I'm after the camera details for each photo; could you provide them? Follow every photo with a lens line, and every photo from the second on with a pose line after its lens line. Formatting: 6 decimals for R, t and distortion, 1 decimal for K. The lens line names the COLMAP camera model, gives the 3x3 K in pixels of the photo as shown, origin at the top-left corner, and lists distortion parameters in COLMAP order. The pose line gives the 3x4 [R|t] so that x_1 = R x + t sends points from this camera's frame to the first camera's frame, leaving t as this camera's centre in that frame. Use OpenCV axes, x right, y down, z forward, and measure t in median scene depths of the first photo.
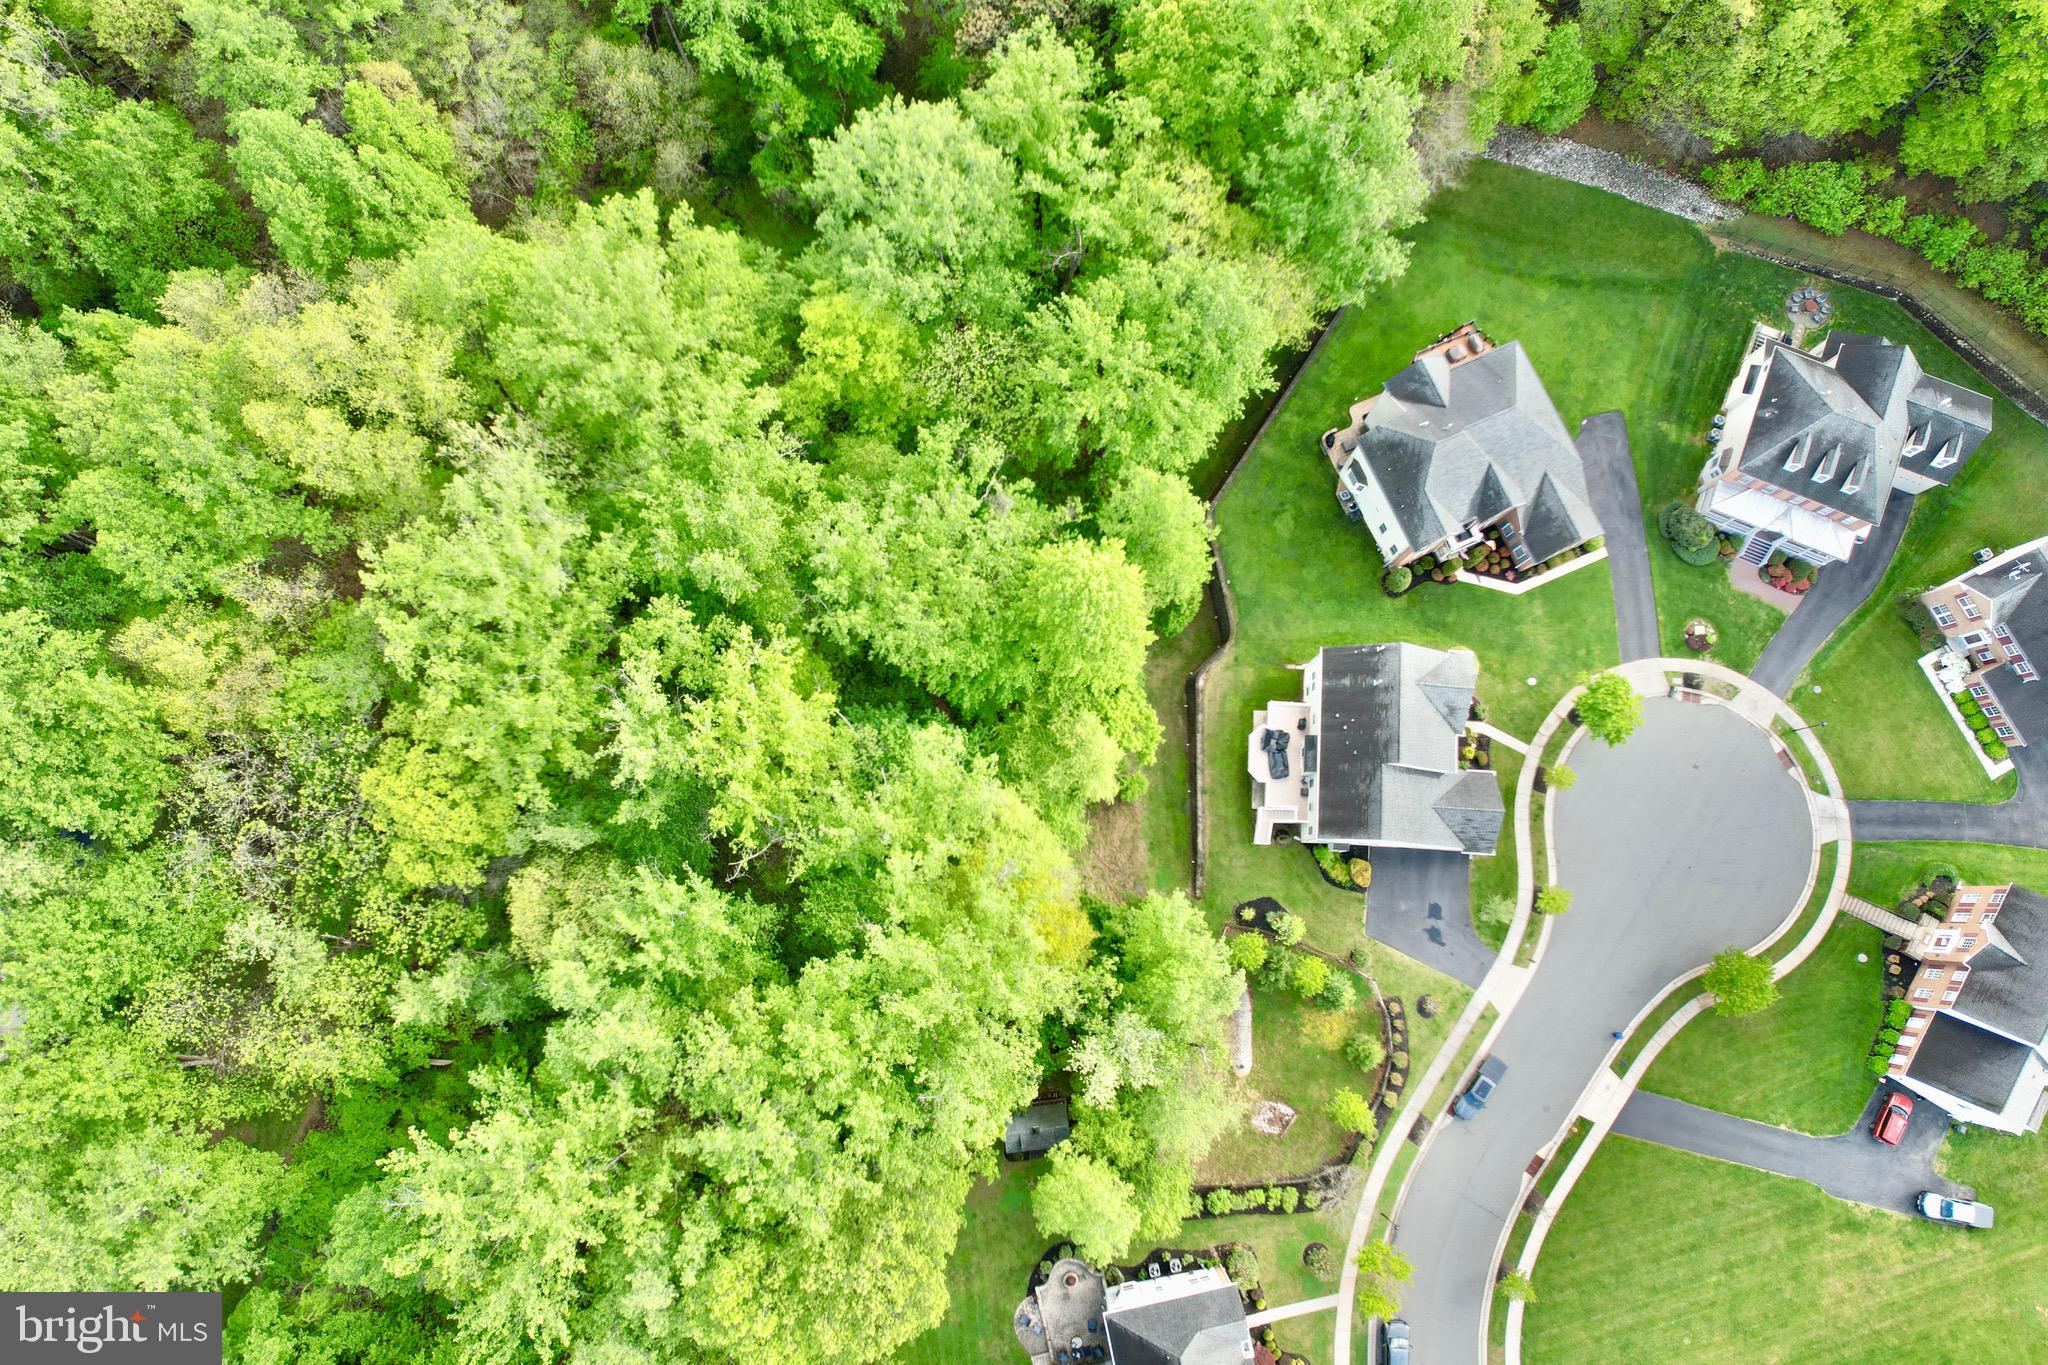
lens RADIAL K [[1299.7, 0, 1032.0], [0, 1299.7, 691.5], [0, 0, 1]] dist [-0.063706, 0.055653]
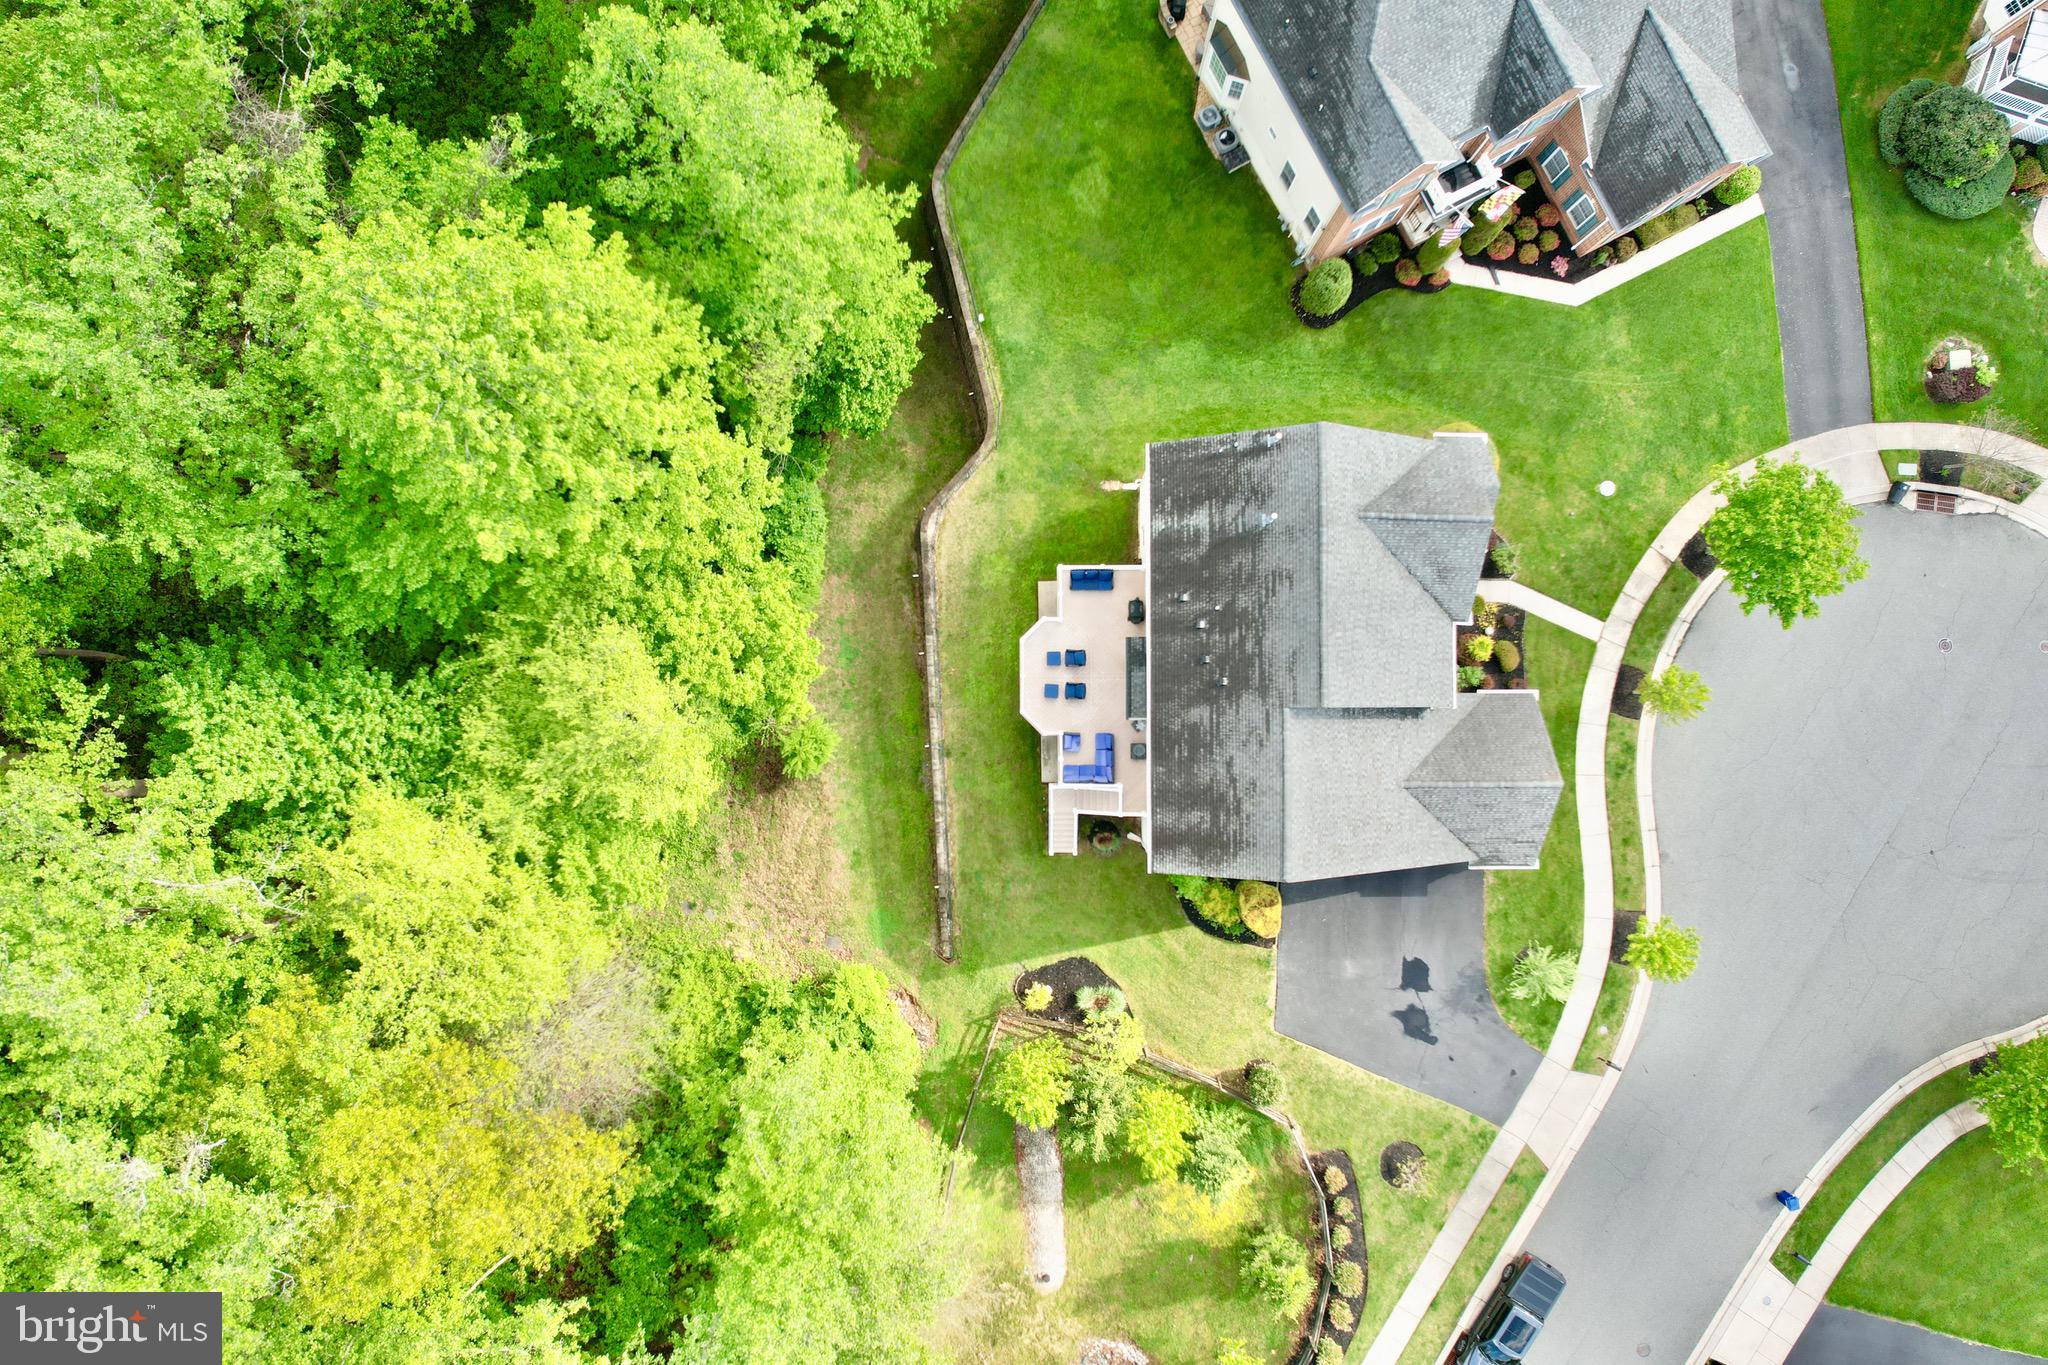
lens RADIAL K [[1299.7, 0, 1038.2], [0, 1299.7, 684.0], [0, 0, 1]] dist [-0.063706, 0.055653]
pose [[0.998099, -0.061568, -0.002897, 0.173727], [0.061326, 0.987280, 0.146685, -0.019364], [-0.006171, -0.146584, 0.989179, 0.520747]]
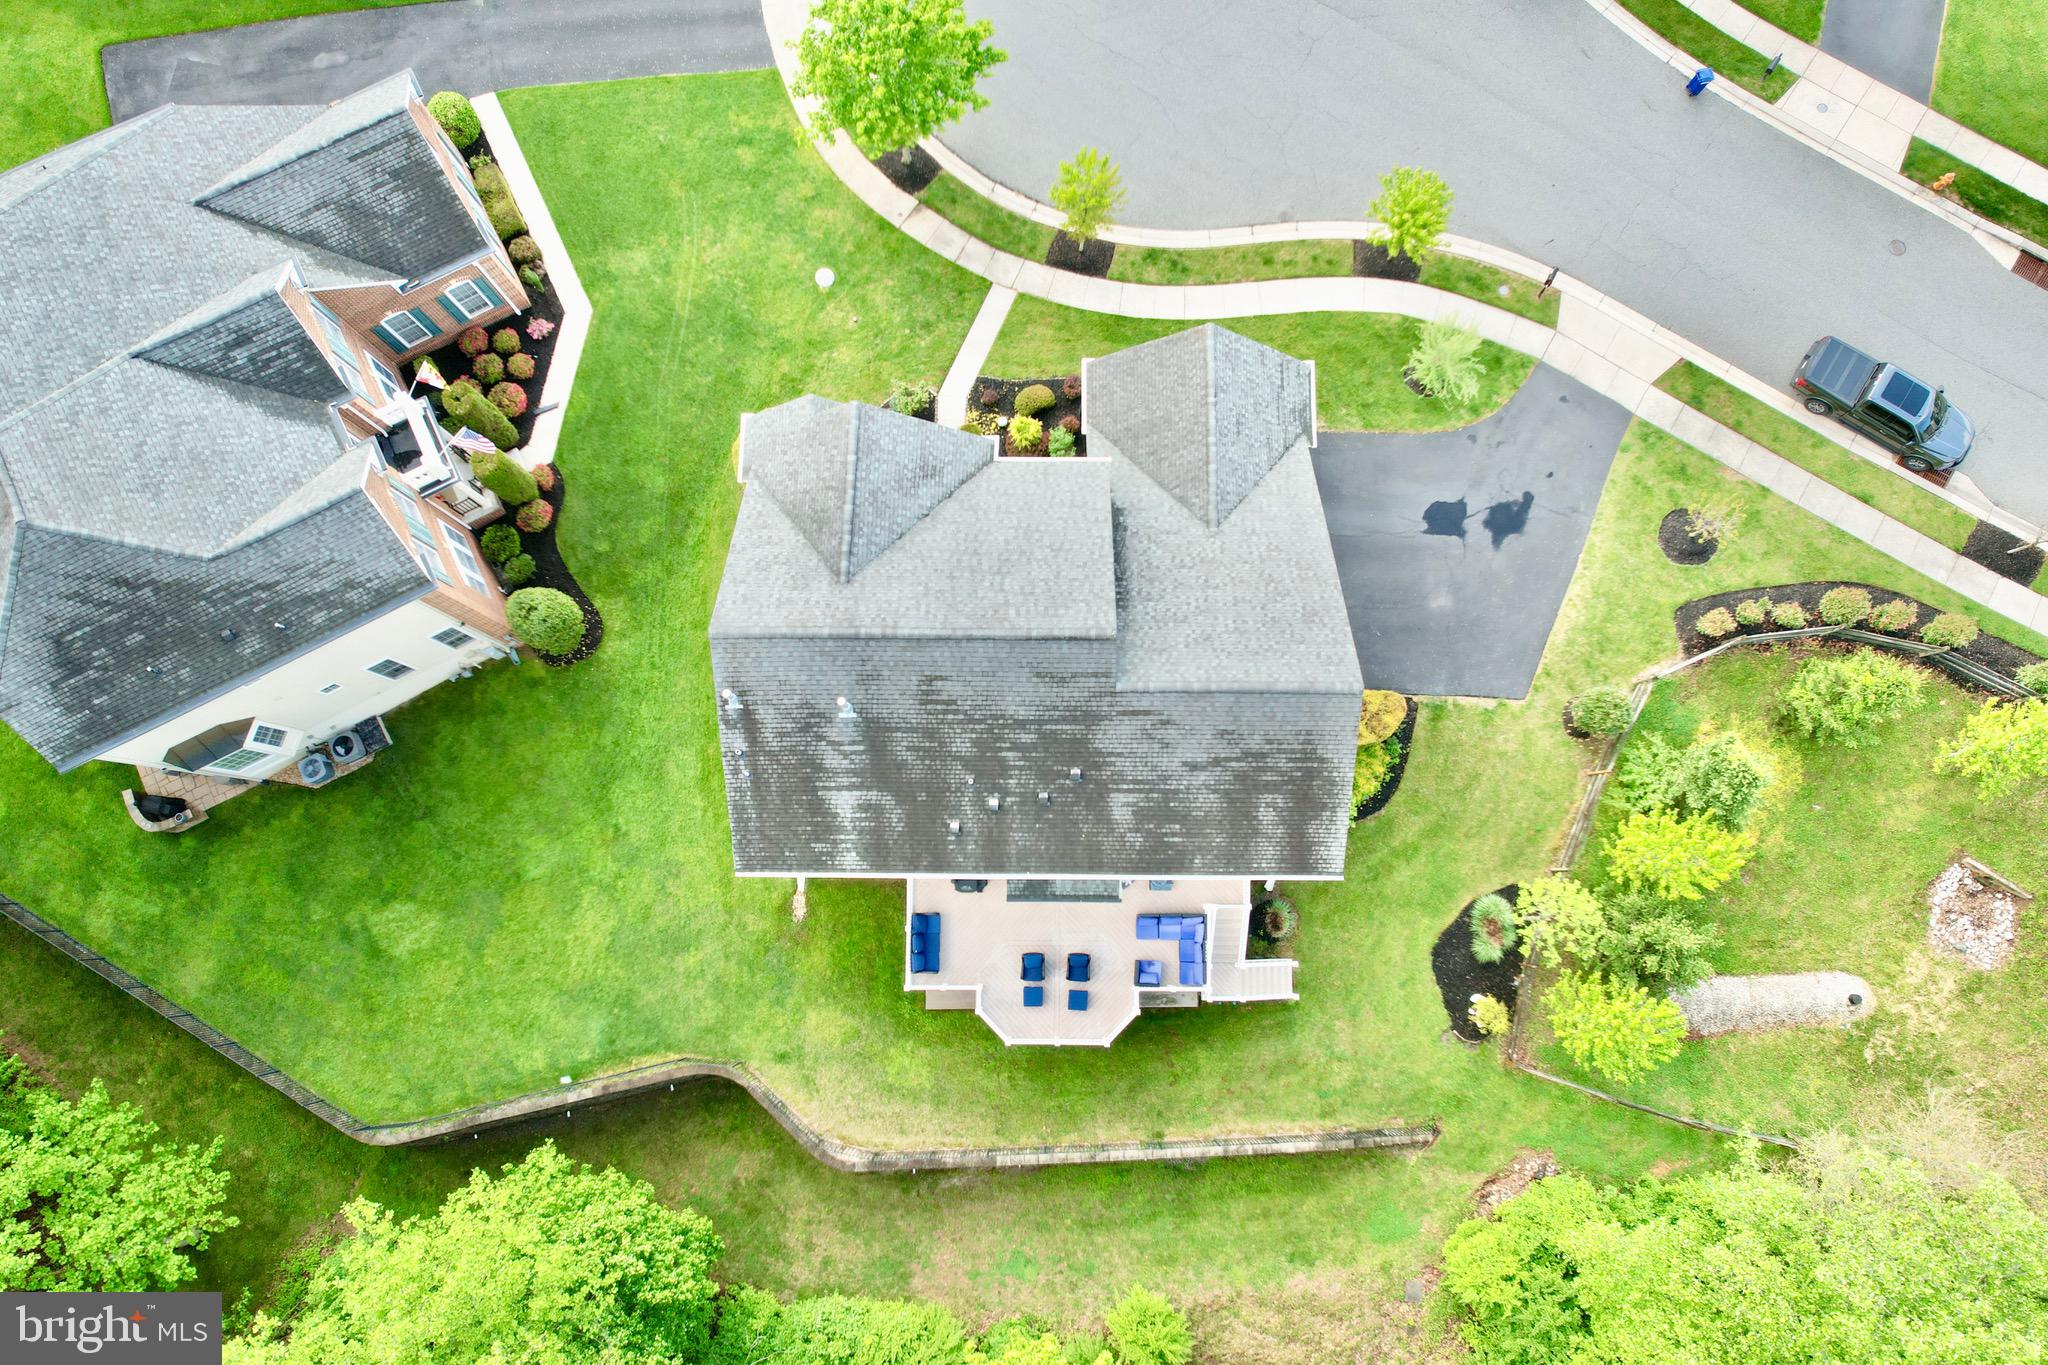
lens RADIAL K [[1299.7, 0, 1037.4], [0, 1299.7, 696.1], [0, 0, 1]] dist [-0.063706, 0.055653]
pose [[-0.052226, -0.986516, 0.155110, 0.203778], [0.986164, -0.026477, 0.163645, -0.011606], [-0.157332, 0.161511, 0.974249, 0.643537]]
